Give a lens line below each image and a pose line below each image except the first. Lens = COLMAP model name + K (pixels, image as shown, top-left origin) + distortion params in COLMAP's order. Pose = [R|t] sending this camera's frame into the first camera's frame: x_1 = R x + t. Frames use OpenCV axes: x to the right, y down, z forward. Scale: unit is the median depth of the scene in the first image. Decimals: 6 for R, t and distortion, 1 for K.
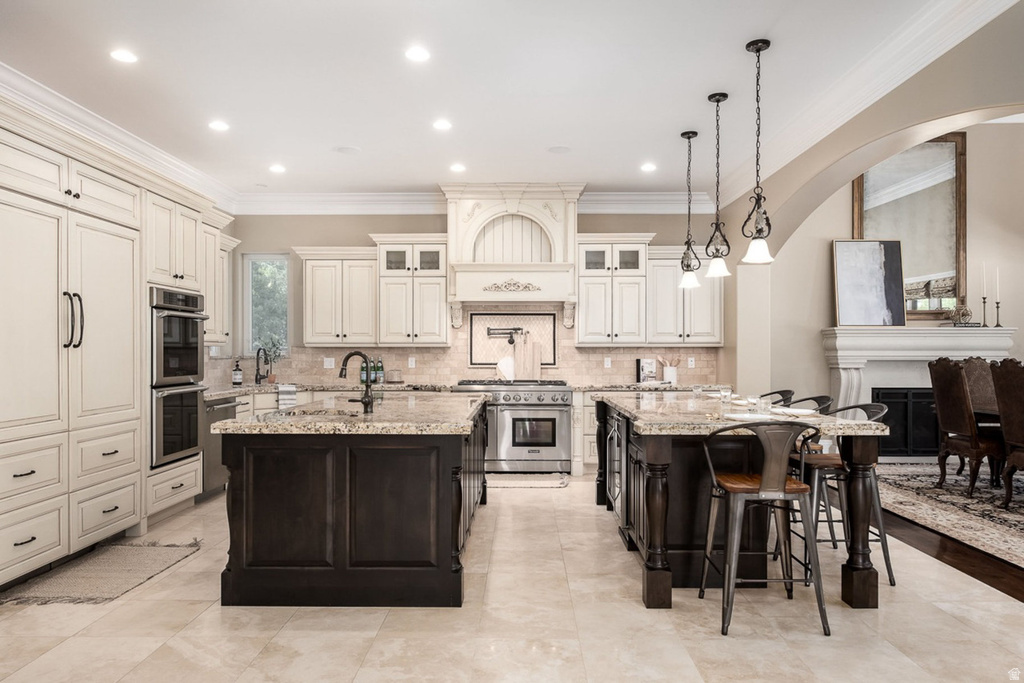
lens RADIAL K [[690.9, 0, 512.0], [0, 690.9, 341.5], [0, 0, 1]] dist [-0.001067, -0.000208]
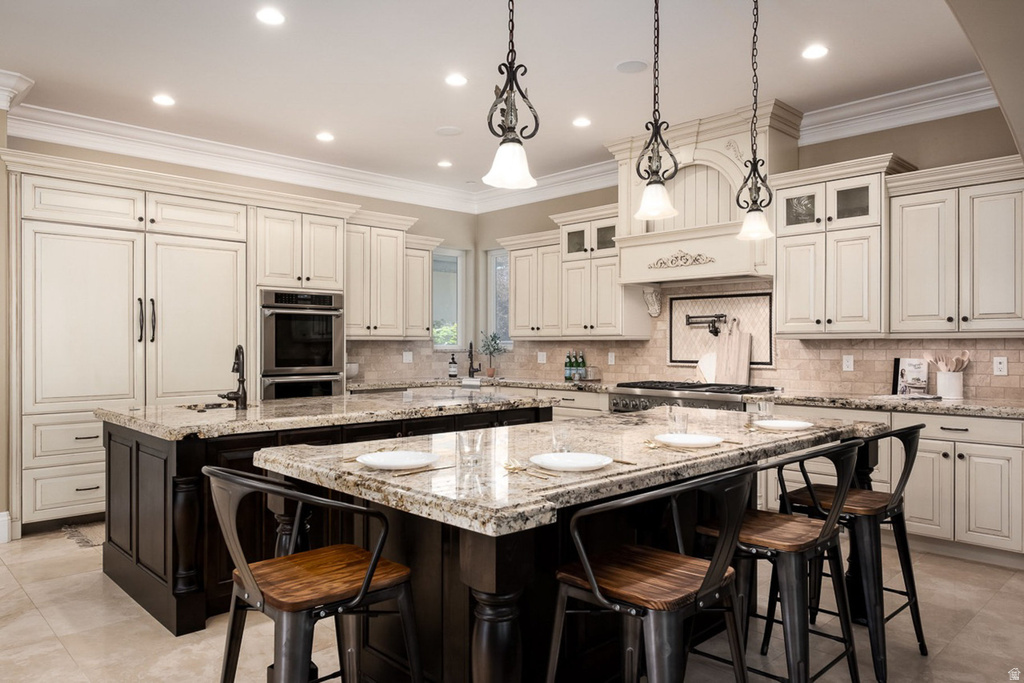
lens RADIAL K [[690.9, 0, 512.0], [0, 690.9, 341.5], [0, 0, 1]] dist [-0.001067, -0.000208]
pose [[0.702475, -0.002406, -0.711705, 0.400376], [0.009456, 0.999938, 0.005953, 0.003377], [0.711646, -0.010912, 0.702454, 0.323893]]
